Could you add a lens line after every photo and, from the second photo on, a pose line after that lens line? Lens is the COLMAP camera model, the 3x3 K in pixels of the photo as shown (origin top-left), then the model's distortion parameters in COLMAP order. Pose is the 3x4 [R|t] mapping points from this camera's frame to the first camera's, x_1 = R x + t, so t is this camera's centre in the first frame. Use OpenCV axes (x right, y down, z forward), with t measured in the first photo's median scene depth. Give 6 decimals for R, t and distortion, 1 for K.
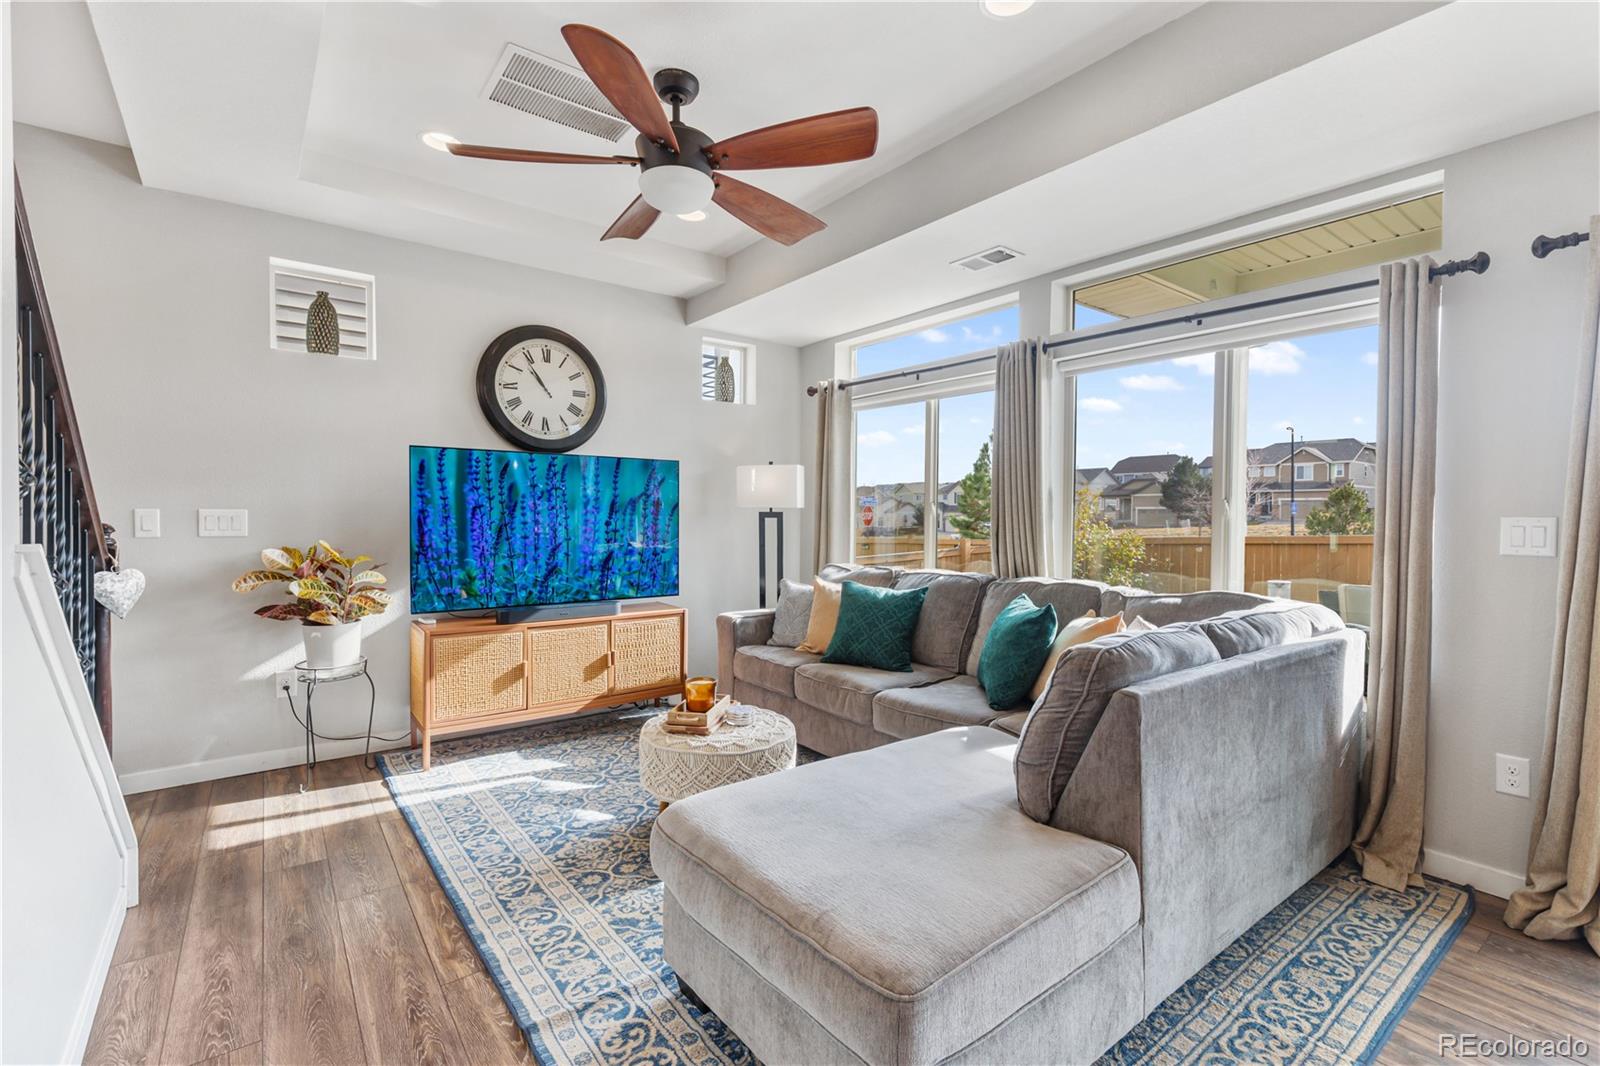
lens RADIAL K [[719.2, 0, 798.7], [0, 719.2, 527.9], [0, 0, 1]] dist [0.013149, -0.000149]
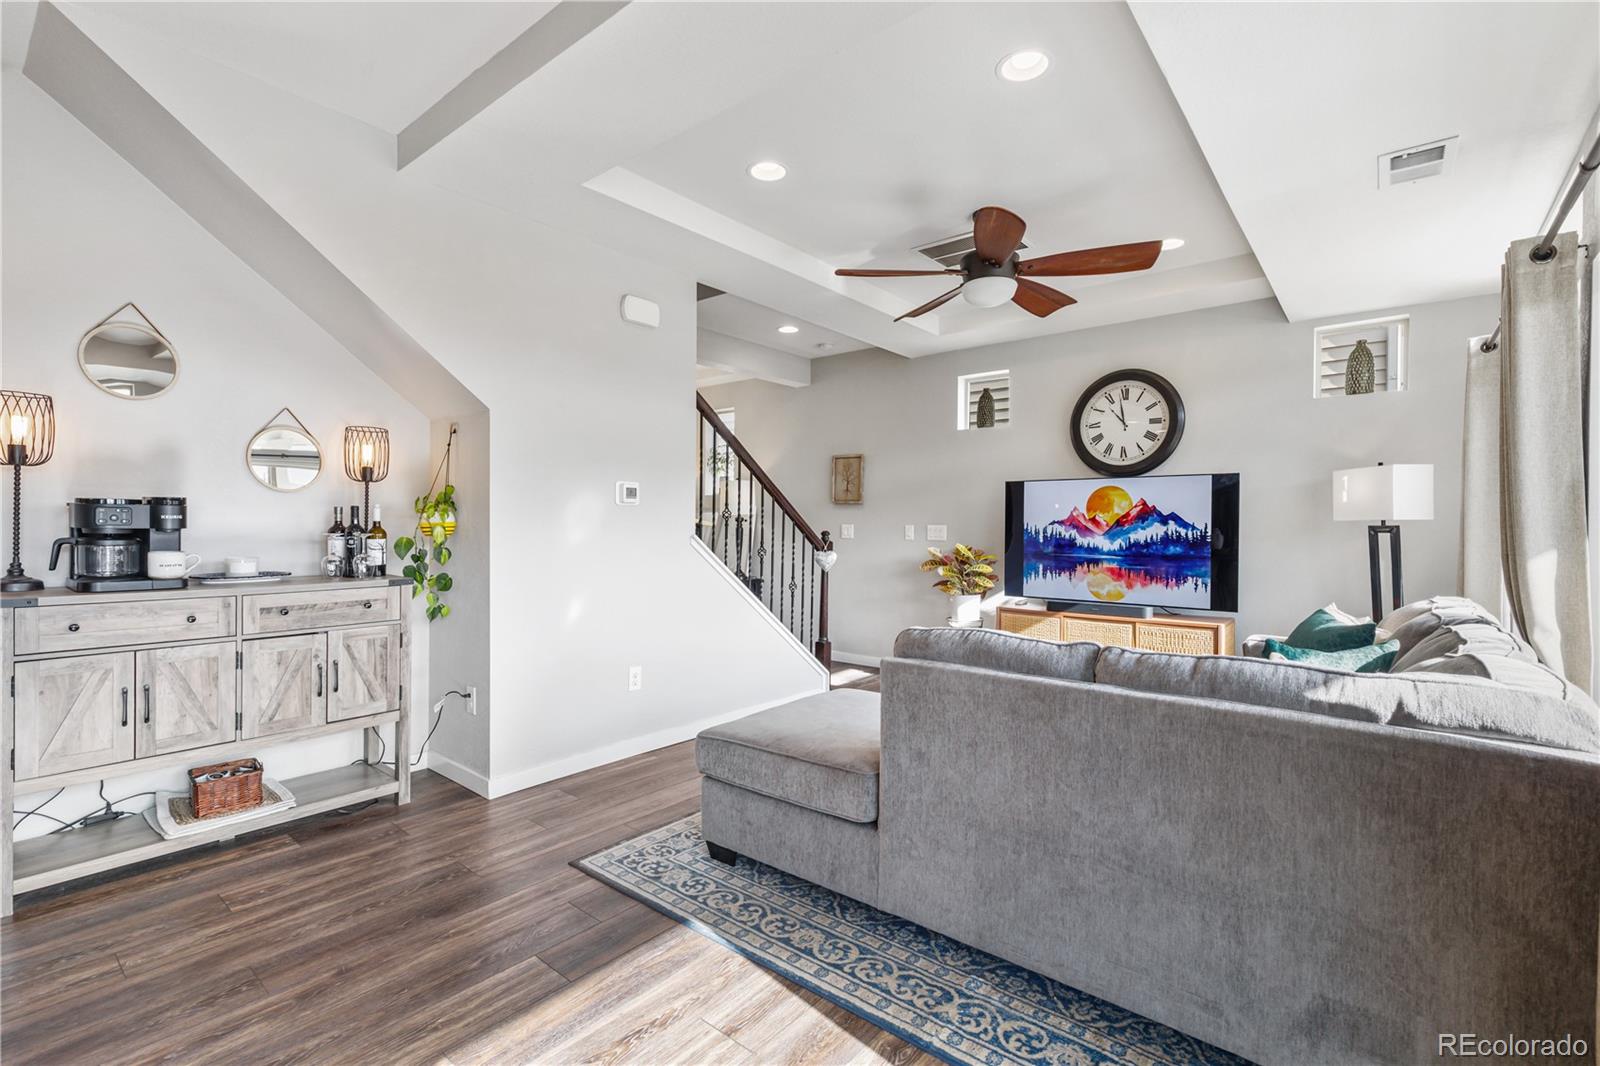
lens RADIAL K [[719.2, 0, 796.0], [0, 719.2, 528.2], [0, 0, 1]] dist [0.013149, -0.000149]
pose [[0.219486, -0.000642, -0.975616, 0.701717], [-0.020709, 0.999771, -0.005317, -0.002149], [0.975396, 0.021372, 0.219422, 0.225031]]
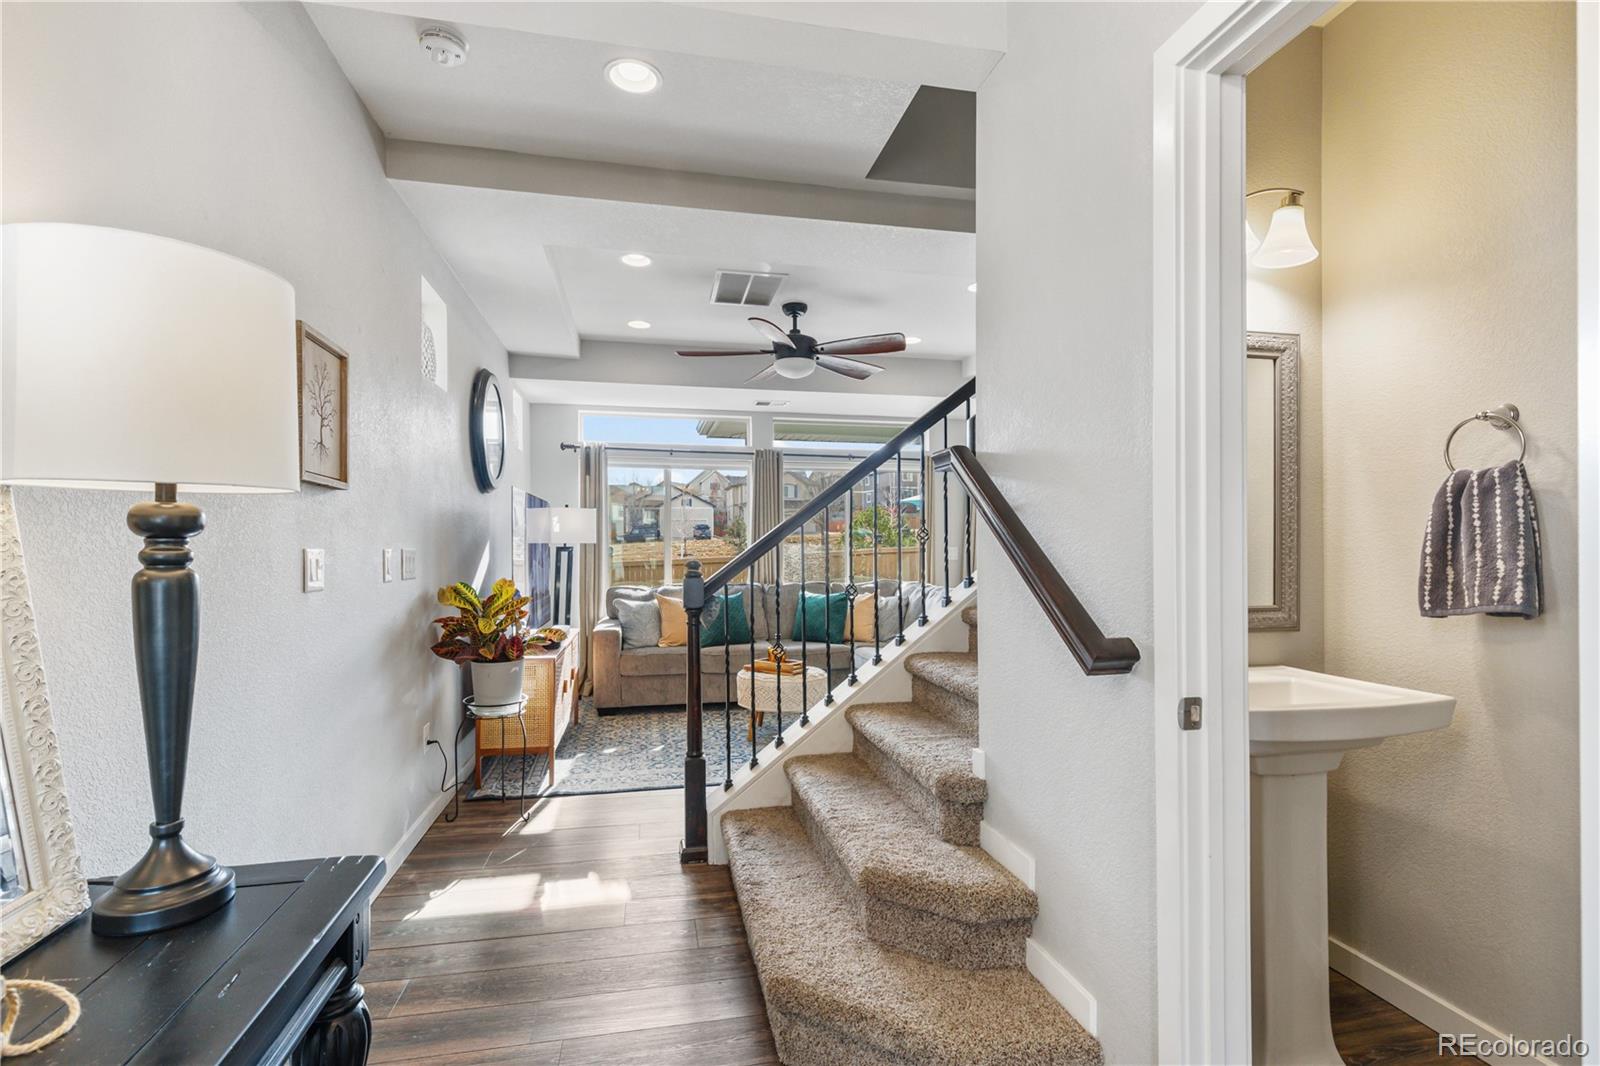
lens RADIAL K [[719.2, 0, 799.4], [0, 719.2, 543.2], [0, 0, 1]] dist [0.013149, -0.000149]
pose [[0.435369, 0.004120, 0.900243, -1.107983], [0.011810, 0.999877, -0.010288, -0.012917], [-0.900175, 0.015111, 0.435267, 0.148833]]
